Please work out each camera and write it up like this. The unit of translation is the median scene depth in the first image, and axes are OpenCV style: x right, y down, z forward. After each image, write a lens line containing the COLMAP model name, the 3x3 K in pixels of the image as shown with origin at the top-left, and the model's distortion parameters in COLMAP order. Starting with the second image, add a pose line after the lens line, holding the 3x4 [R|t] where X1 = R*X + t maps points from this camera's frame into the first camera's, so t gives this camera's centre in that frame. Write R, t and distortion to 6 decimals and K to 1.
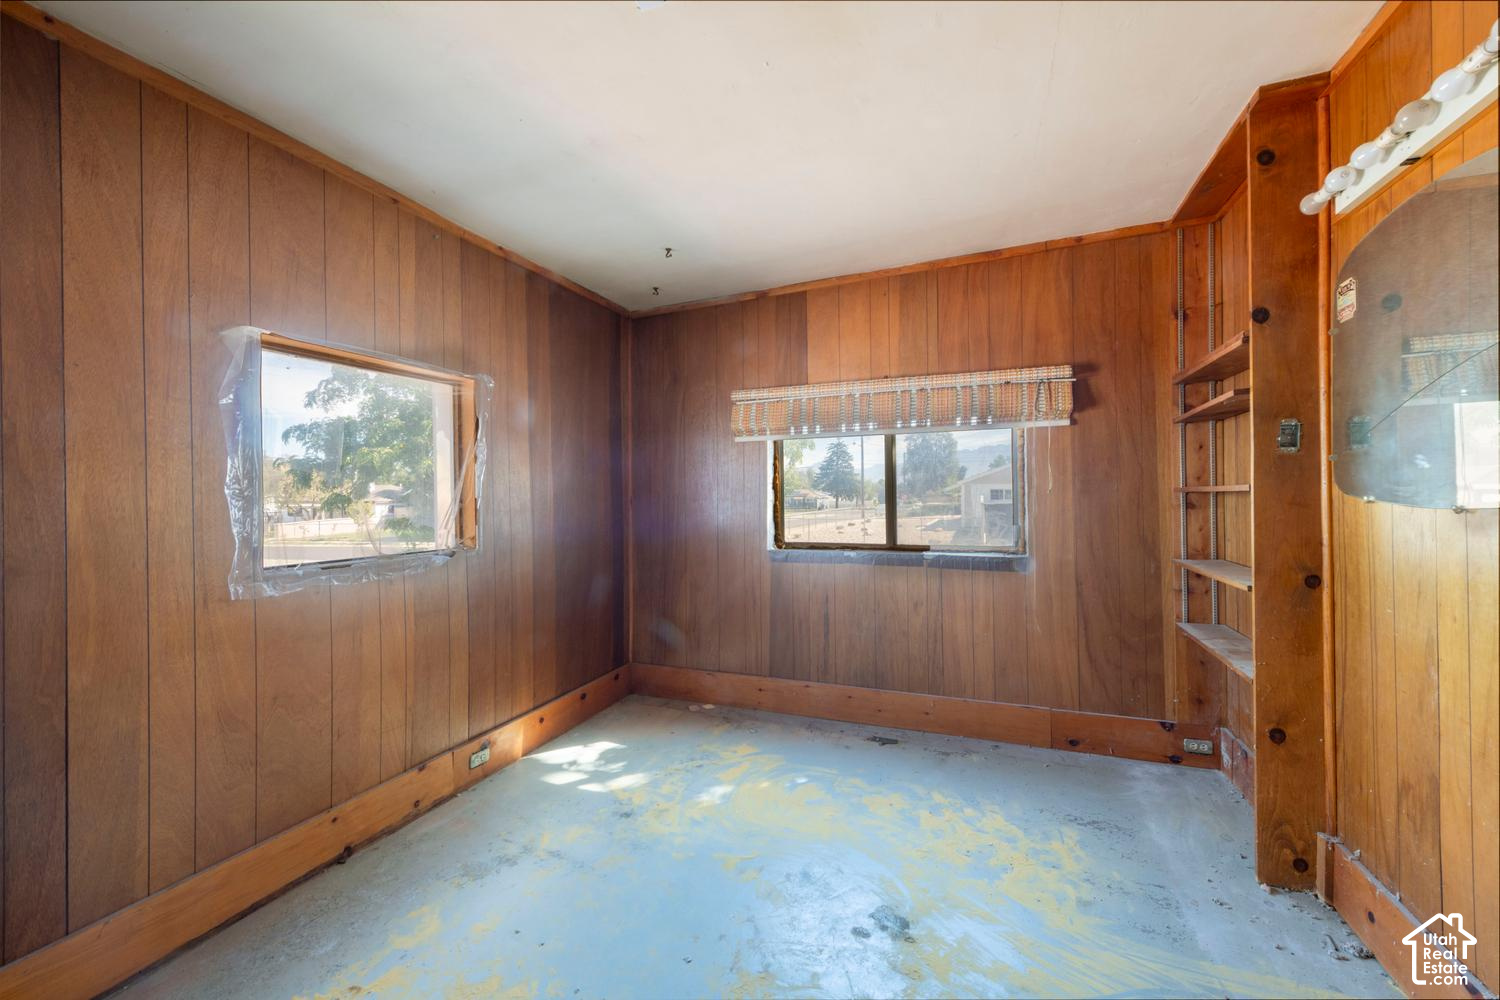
lens RADIAL K [[587.8, 0, 750.6], [0, 587.8, 493.6], [0, 0, 1]] dist [0.006998, -0.002361]
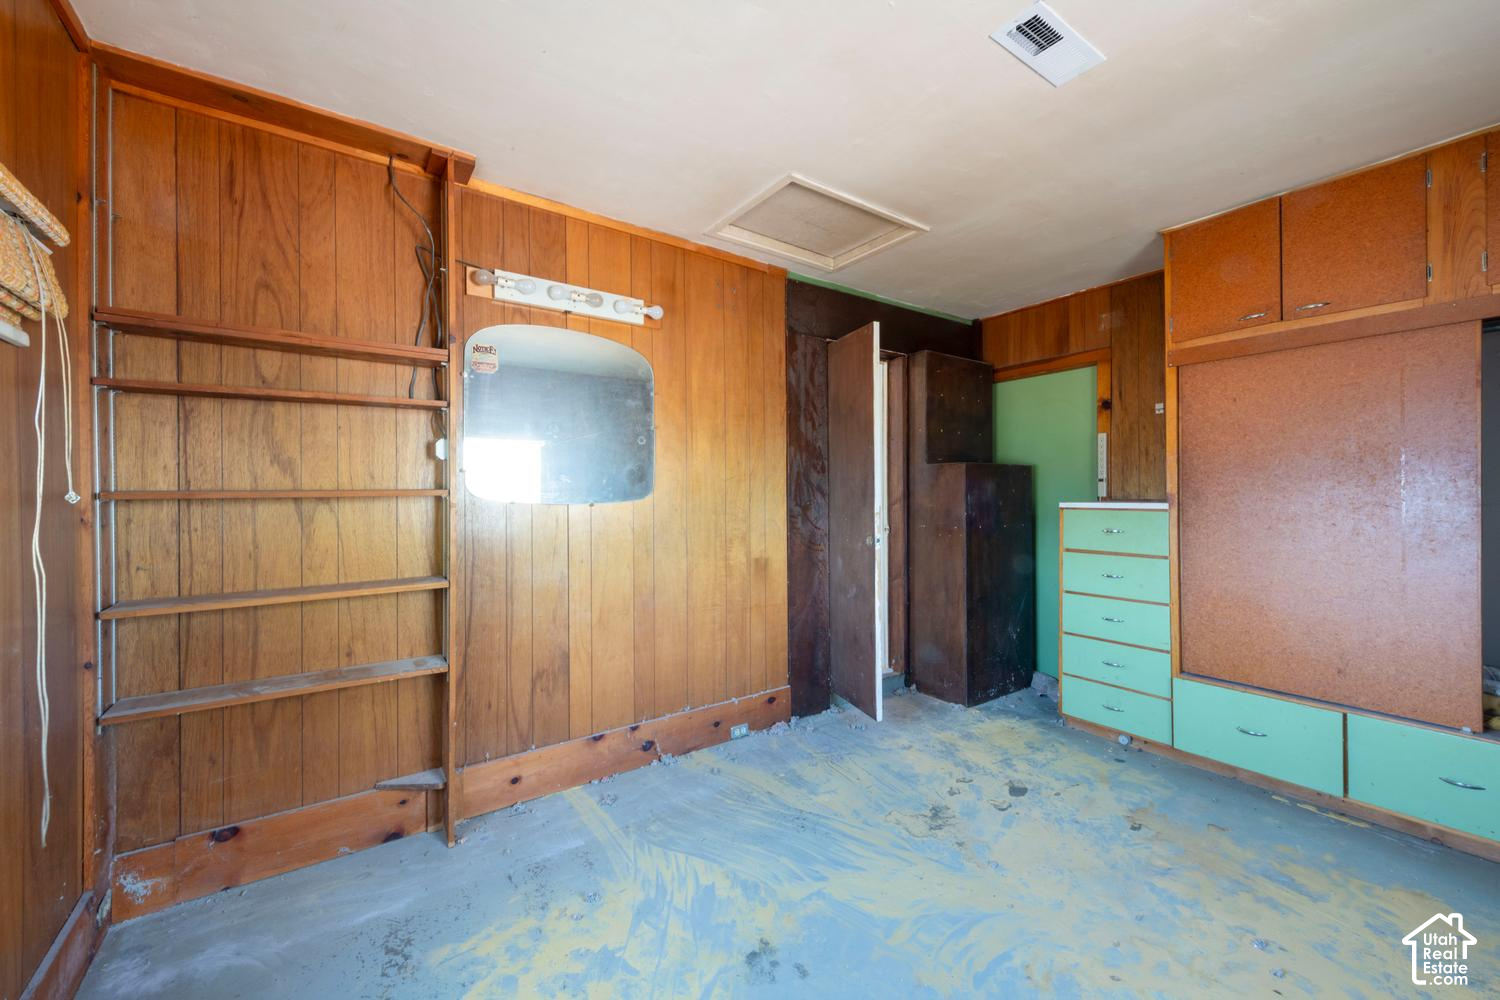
lens RADIAL K [[587.8, 0, 748.3], [0, 587.8, 495.3], [0, 0, 1]] dist [0.006998, -0.002361]
pose [[-0.840861, 0.016490, 0.541000, -0.215382], [0.015616, 0.999859, -0.006205, 0.010399], [-0.541026, 0.003231, -0.841000, 1.576359]]
